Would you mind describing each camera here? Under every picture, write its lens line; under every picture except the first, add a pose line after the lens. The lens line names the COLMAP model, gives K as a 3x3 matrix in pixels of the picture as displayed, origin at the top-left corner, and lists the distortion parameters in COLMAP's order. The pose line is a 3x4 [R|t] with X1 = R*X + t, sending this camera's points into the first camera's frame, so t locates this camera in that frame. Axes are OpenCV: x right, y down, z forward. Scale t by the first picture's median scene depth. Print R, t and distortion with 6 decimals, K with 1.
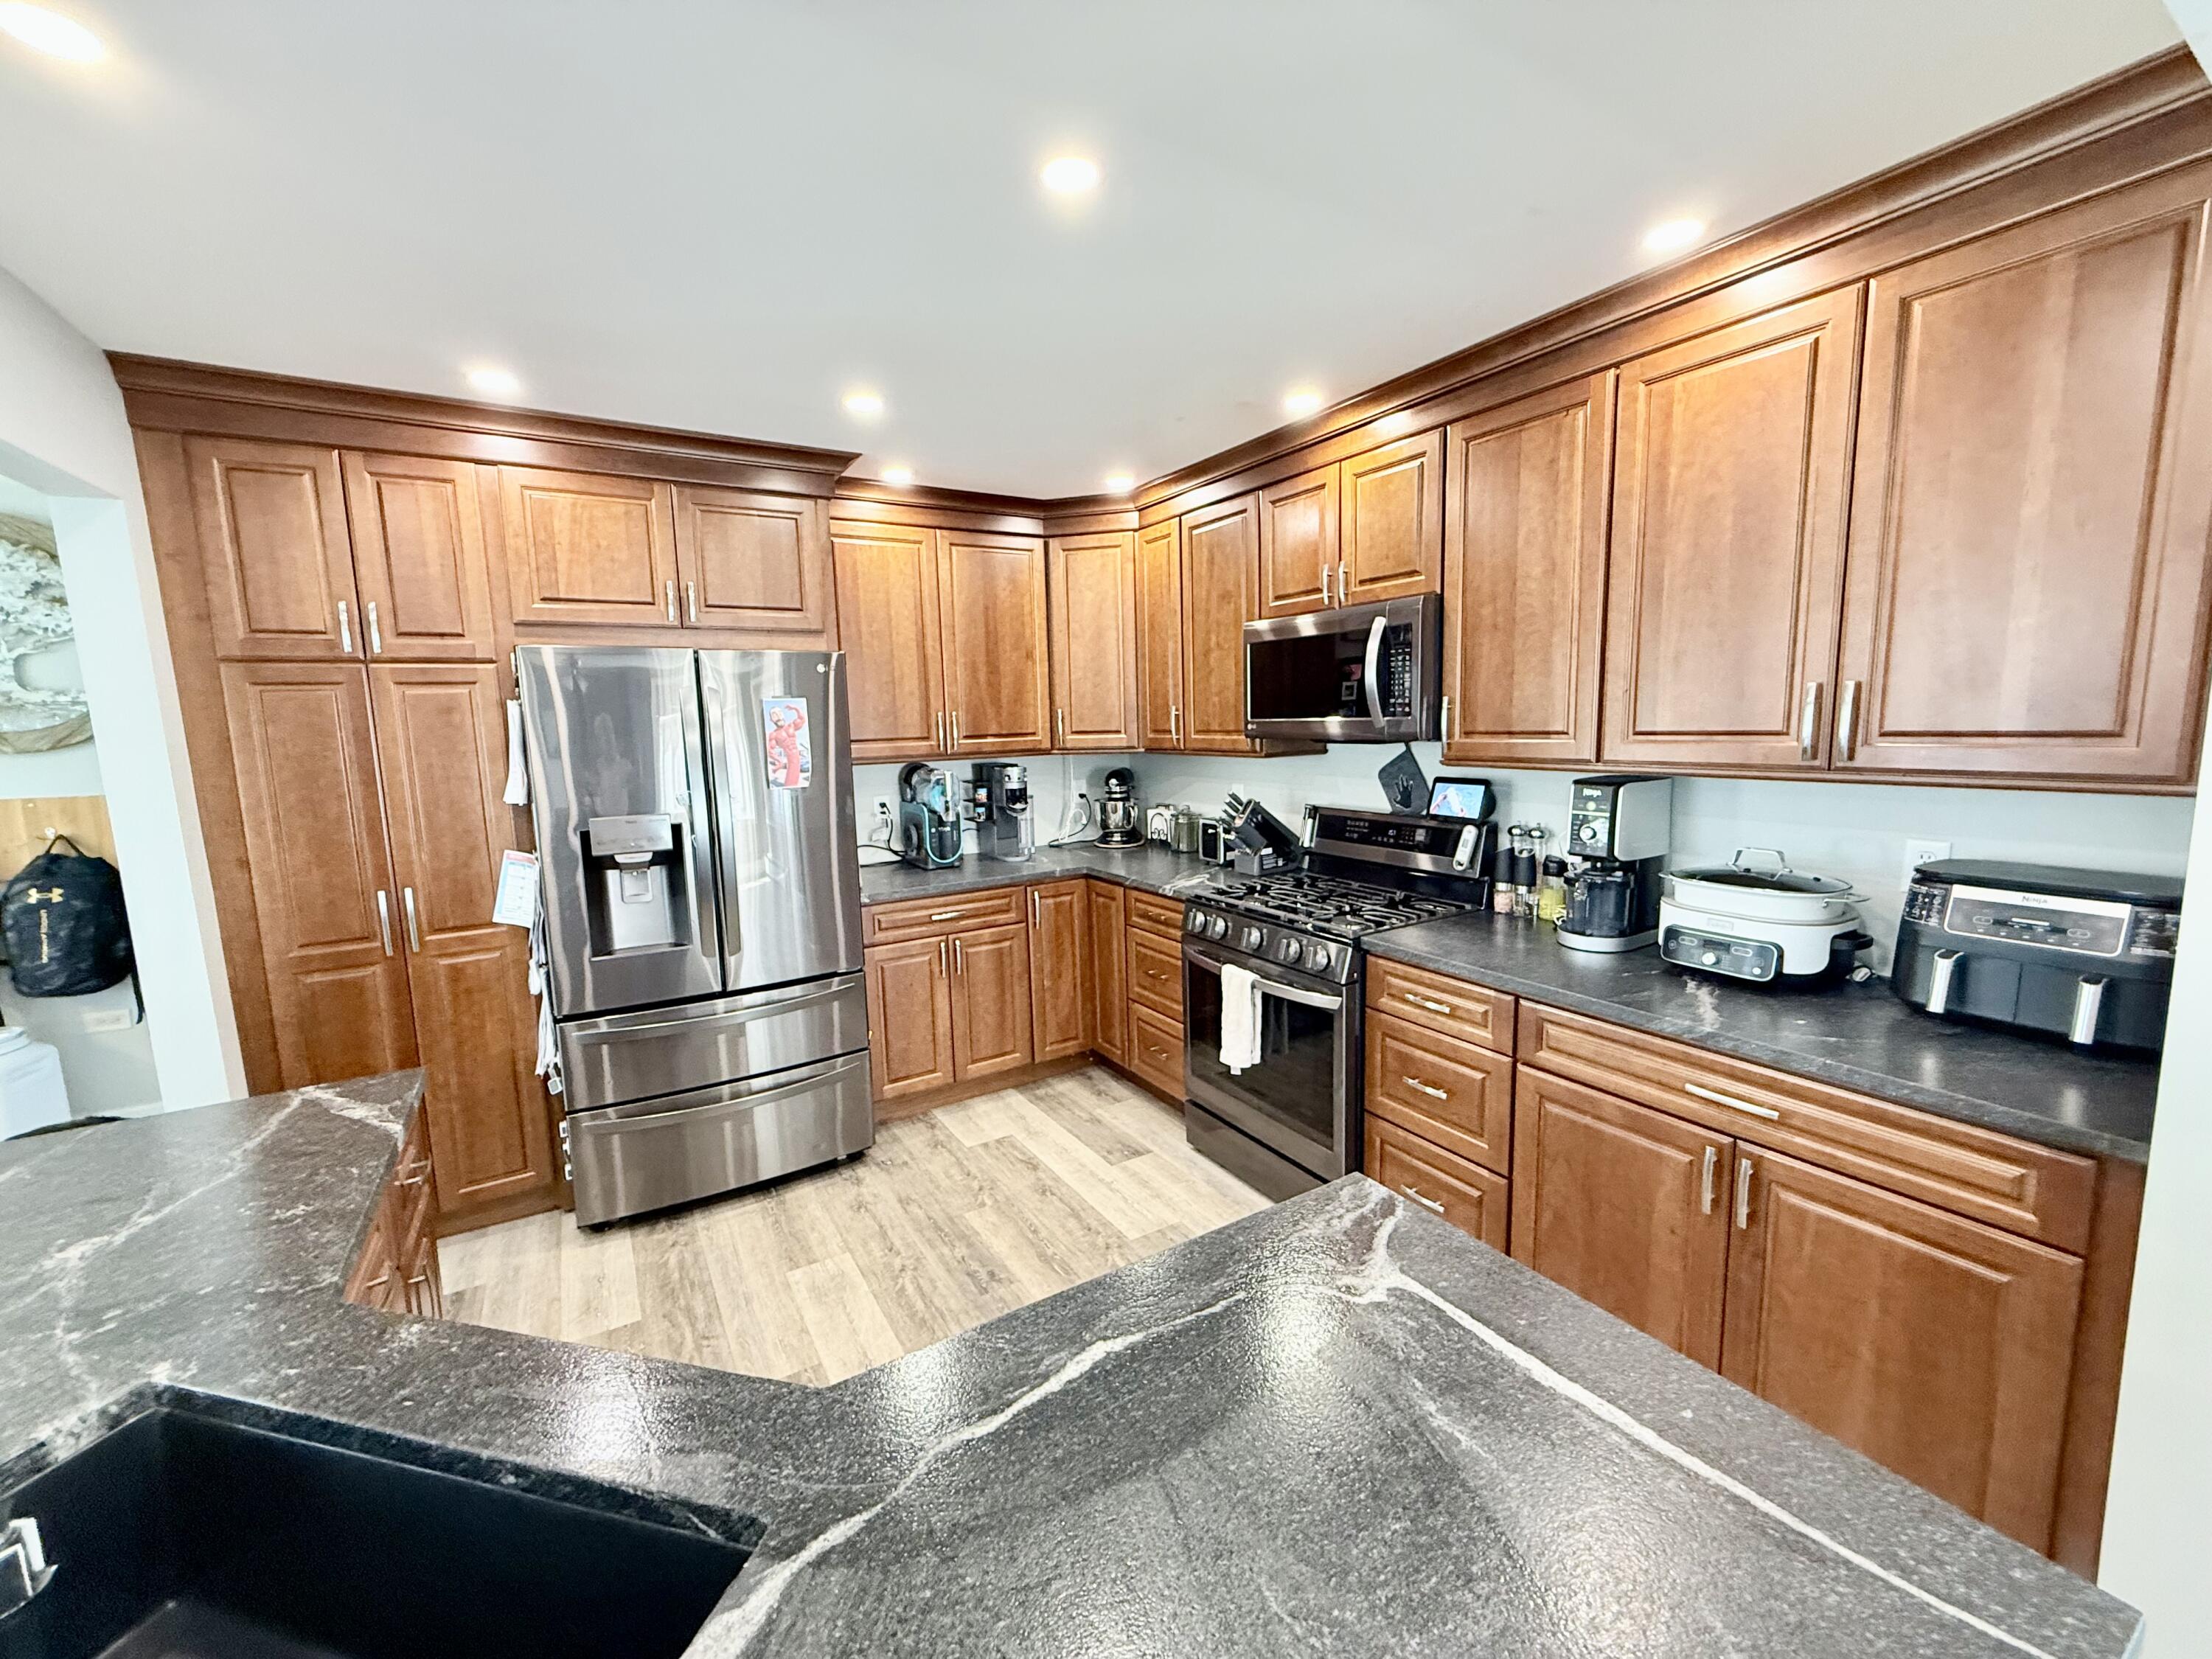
lens RADIAL K [[886.7, 0, 1100.0], [0, 886.7, 833.6], [0, 0, 1]] dist [0.000869, 0.000027]
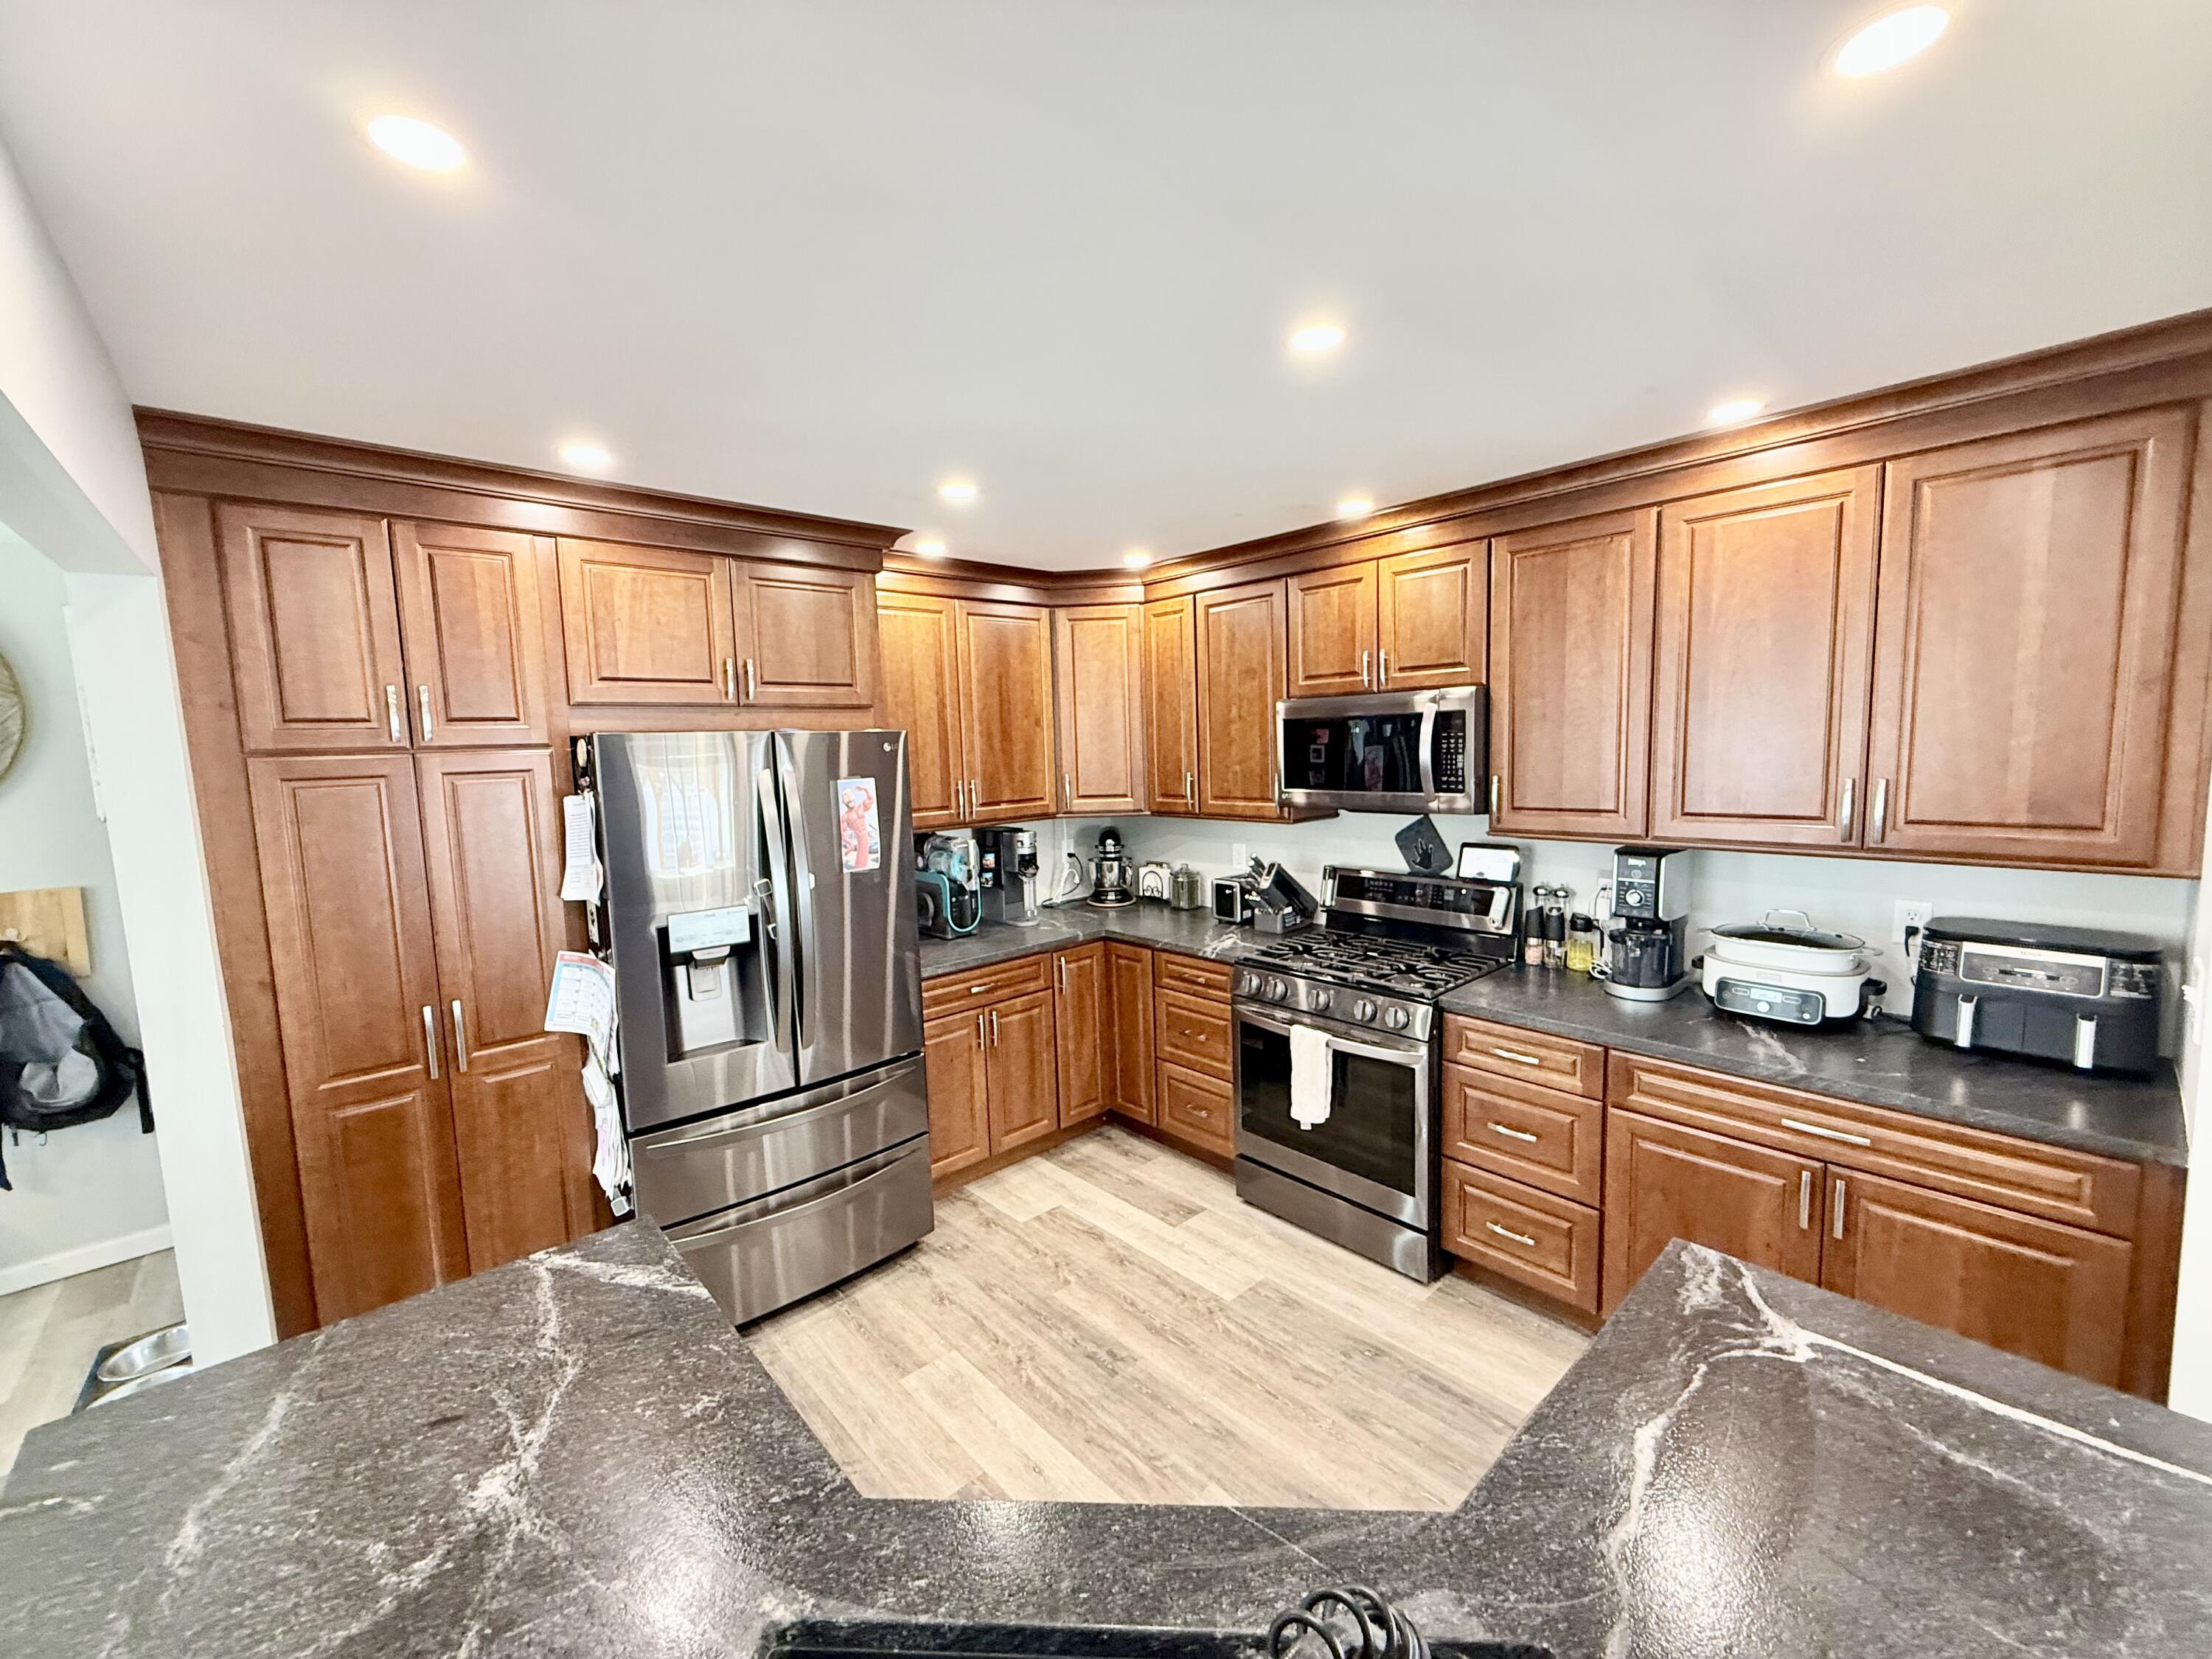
lens RADIAL K [[886.7, 0, 1100.0], [0, 886.7, 833.6], [0, 0, 1]] dist [0.000869, 0.000027]
pose [[0.982591, -0.023175, 0.184331, -0.300850], [0.029434, 0.999077, -0.031289, -0.059856], [-0.183436, 0.036170, 0.982366, -0.005815]]
